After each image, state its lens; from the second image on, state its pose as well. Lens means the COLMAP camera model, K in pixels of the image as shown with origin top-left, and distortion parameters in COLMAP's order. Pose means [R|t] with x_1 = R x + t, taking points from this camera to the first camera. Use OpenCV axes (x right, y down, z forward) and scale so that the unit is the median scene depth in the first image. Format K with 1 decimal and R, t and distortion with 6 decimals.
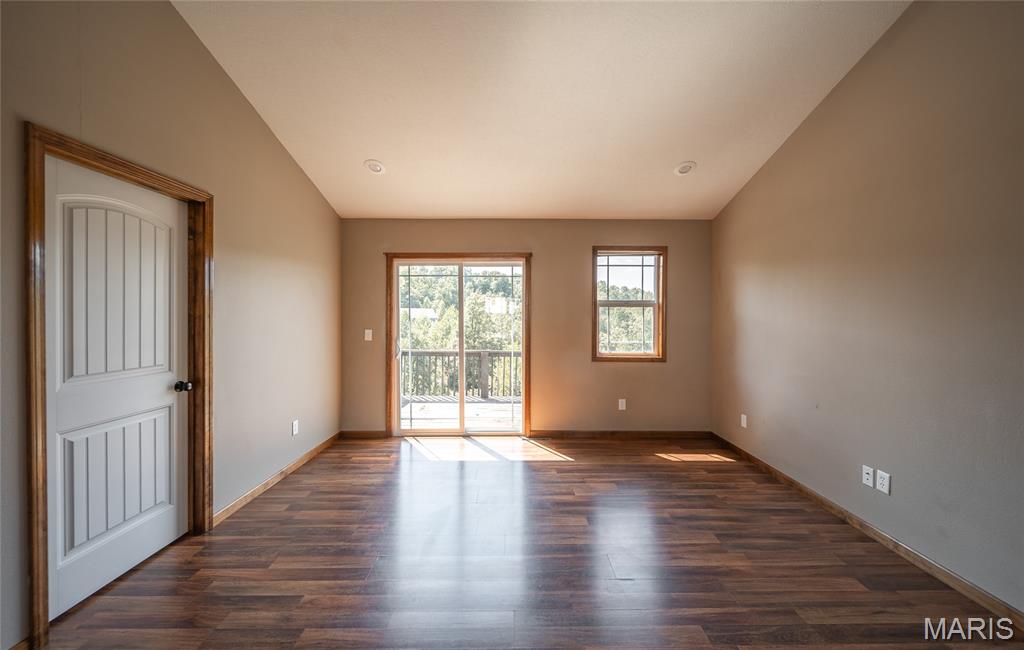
lens RADIAL K [[359.4, 0, 514.2], [0, 359.4, 324.2], [0, 0, 1]] dist [-0.000489, -0.000066]
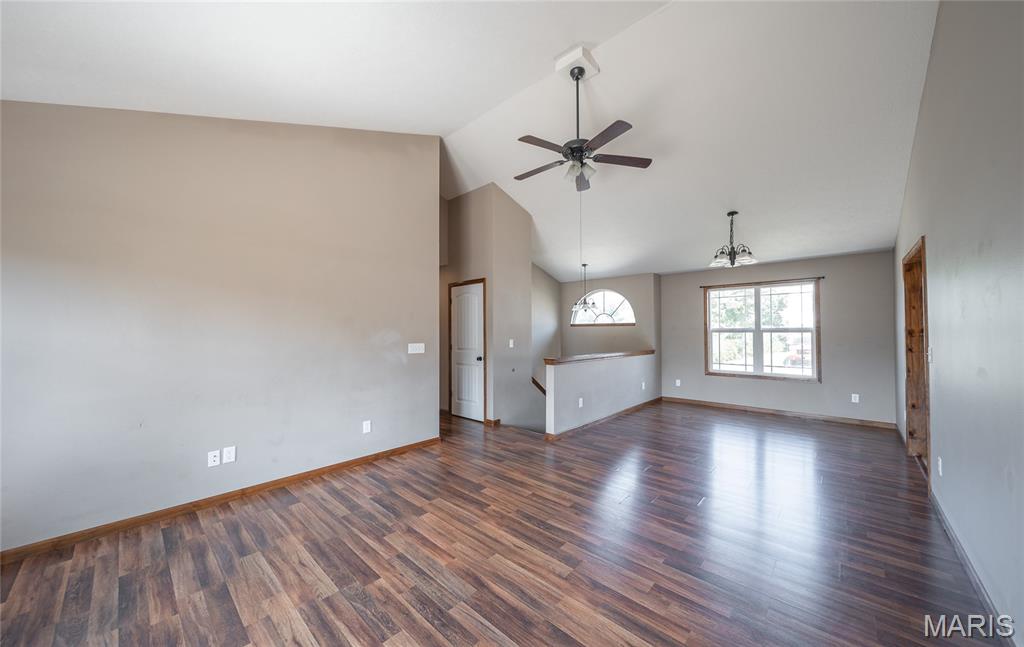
lens RADIAL K [[359.4, 0, 514.2], [0, 359.4, 322.7], [0, 0, 1]] dist [-0.000489, -0.000066]
pose [[-0.736736, 0.017917, 0.675943, -0.653234], [0.010909, 0.999834, -0.014613, -0.021846], [-0.676093, -0.003392, -0.736809, 1.240546]]
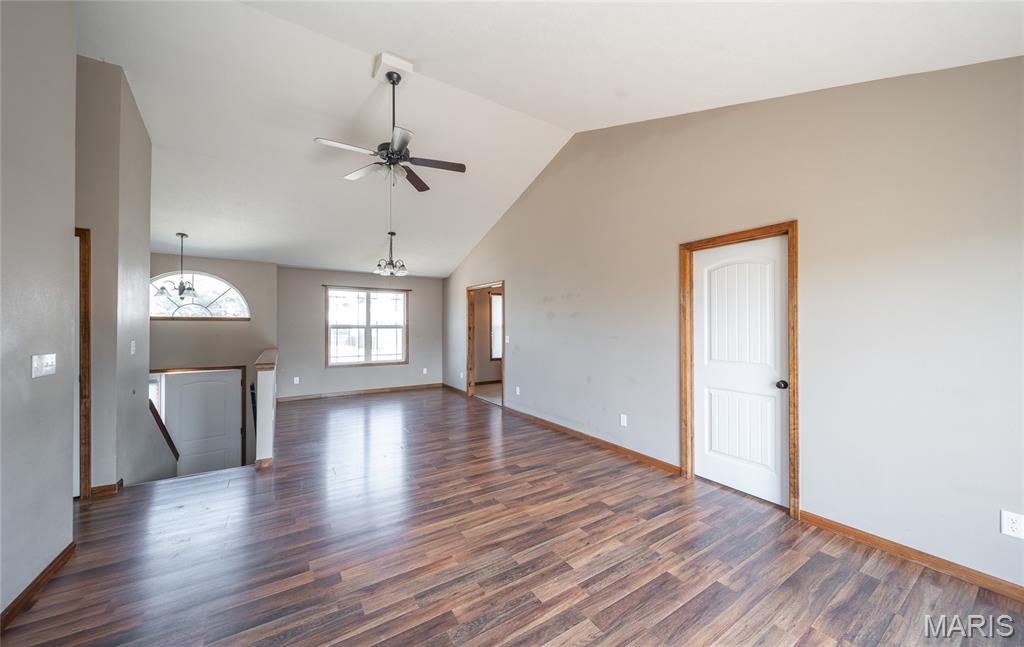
lens RADIAL K [[359.4, 0, 514.2], [0, 359.4, 322.7], [0, 0, 1]] dist [-0.000489, -0.000066]
pose [[-0.837731, -0.007789, -0.546027, 0.530094], [-0.008789, 0.999961, -0.000779, -0.031186], [0.546012, 0.004146, -0.837767, 1.532932]]
